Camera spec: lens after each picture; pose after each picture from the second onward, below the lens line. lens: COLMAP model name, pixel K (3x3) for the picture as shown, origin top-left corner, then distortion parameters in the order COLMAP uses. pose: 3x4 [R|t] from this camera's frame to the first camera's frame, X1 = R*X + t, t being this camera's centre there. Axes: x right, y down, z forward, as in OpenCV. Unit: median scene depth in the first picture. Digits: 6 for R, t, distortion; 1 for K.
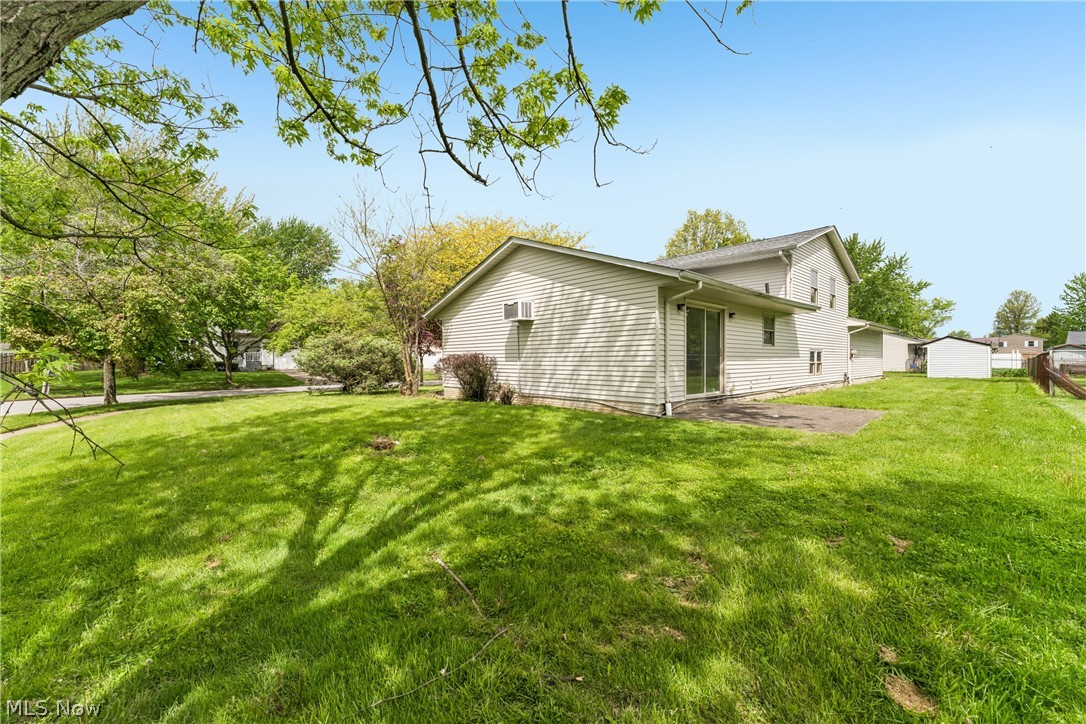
lens RADIAL K [[438.9, 0, 539.6], [0, 438.9, 363.4], [0, 0, 1]] dist [-0.000695, -0.000213]
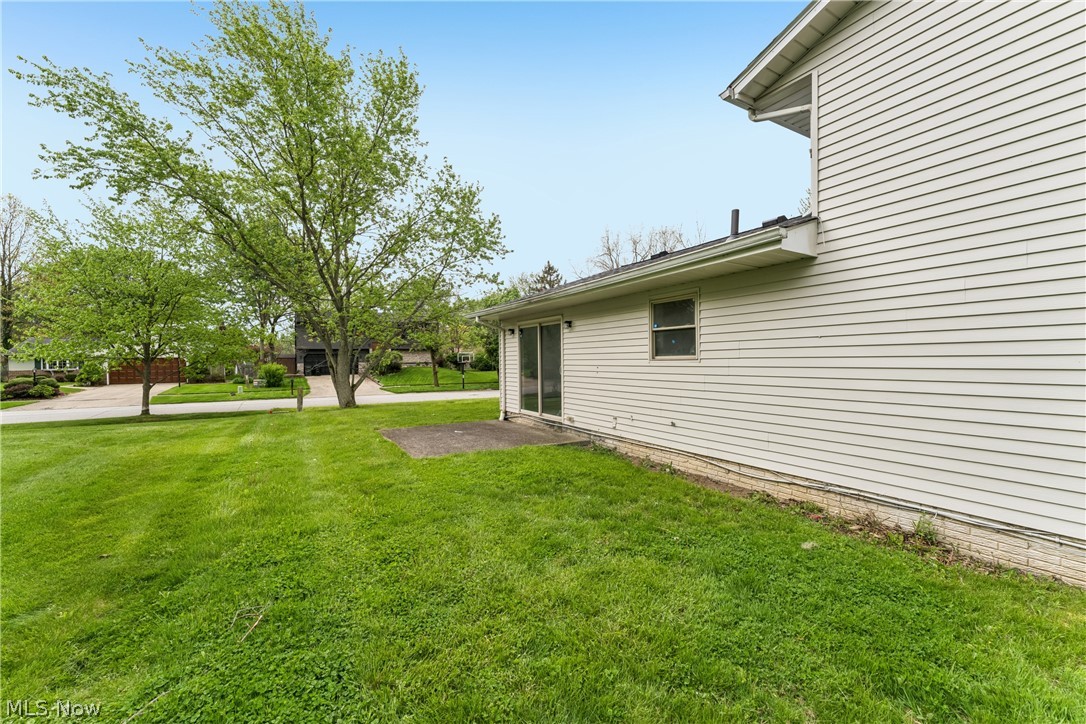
lens RADIAL K [[438.9, 0, 539.6], [0, 438.9, 363.4], [0, 0, 1]] dist [-0.000695, -0.000213]
pose [[-0.237884, 0.006403, -0.971273, 0.714222], [-0.001991, 0.999973, 0.007080, -0.026347], [0.971292, 0.003618, -0.237865, 0.669422]]
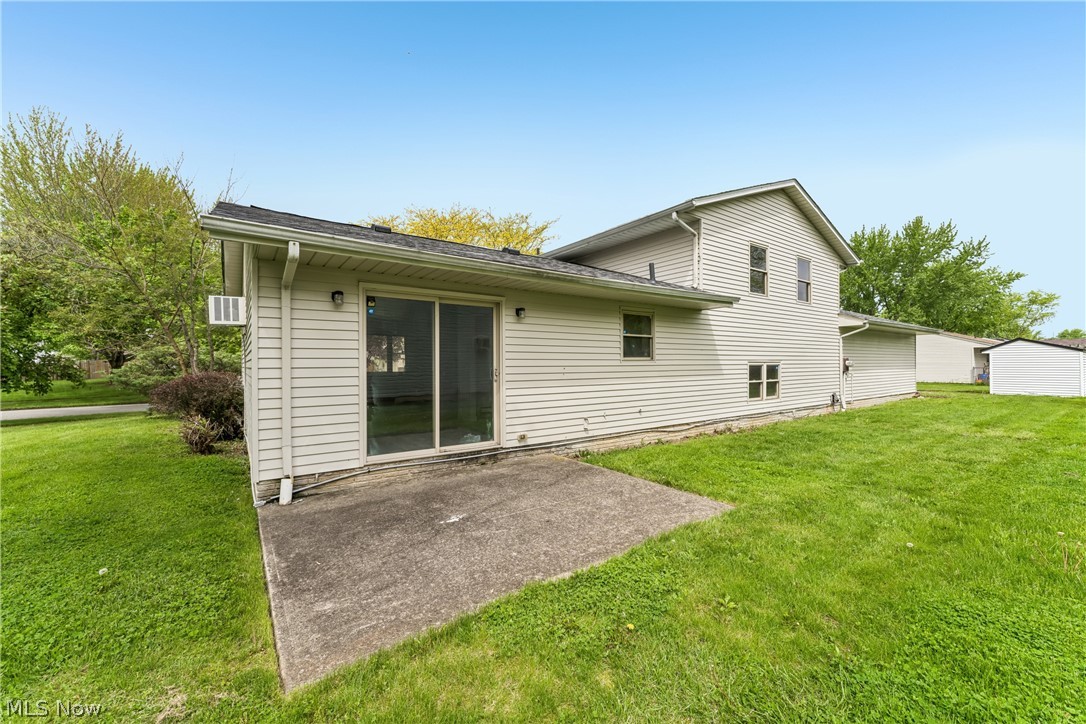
lens RADIAL K [[438.9, 0, 539.6], [0, 438.9, 363.4], [0, 0, 1]] dist [-0.000695, -0.000213]
pose [[0.992472, -0.004071, -0.122407, 0.316046], [0.002769, 0.999938, -0.010803, -0.019745], [0.122444, 0.010382, 0.992421, 0.244809]]
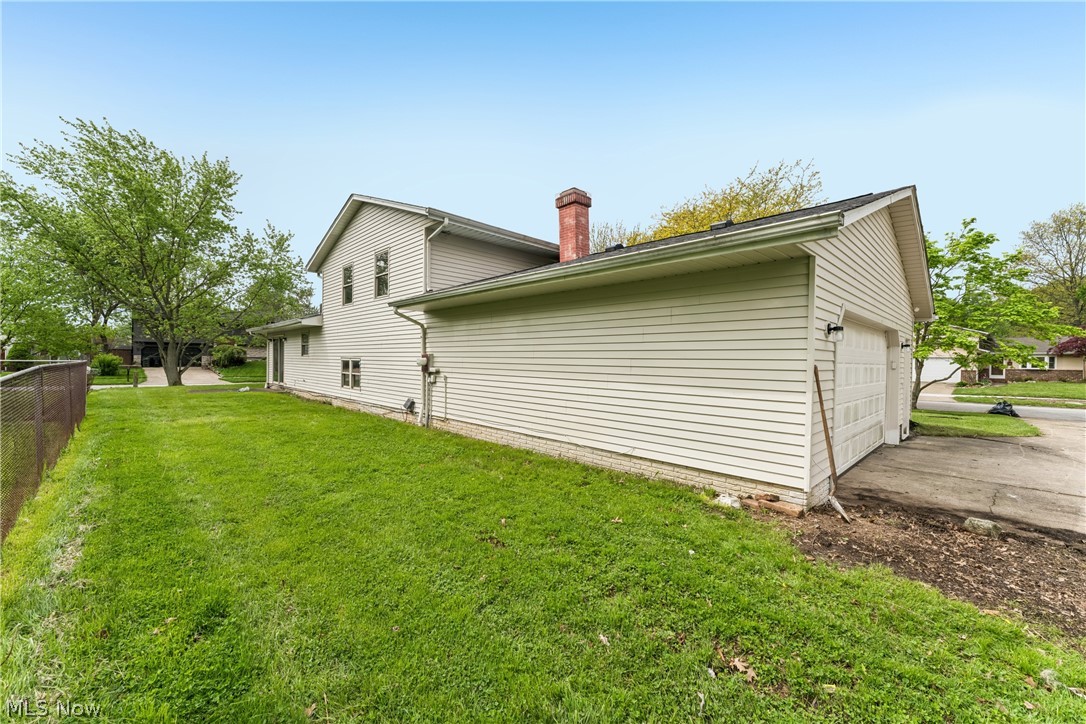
lens RADIAL K [[430.6, 0, 546.1], [0, 430.6, 354.0], [0, 0, 1]] dist [-0.008051, -0.000099]
pose [[0.022933, -0.010350, -0.999683, 1.245544], [-0.019812, 0.999745, -0.010805, -0.032341], [0.999541, 0.020054, 0.022722, 1.158186]]
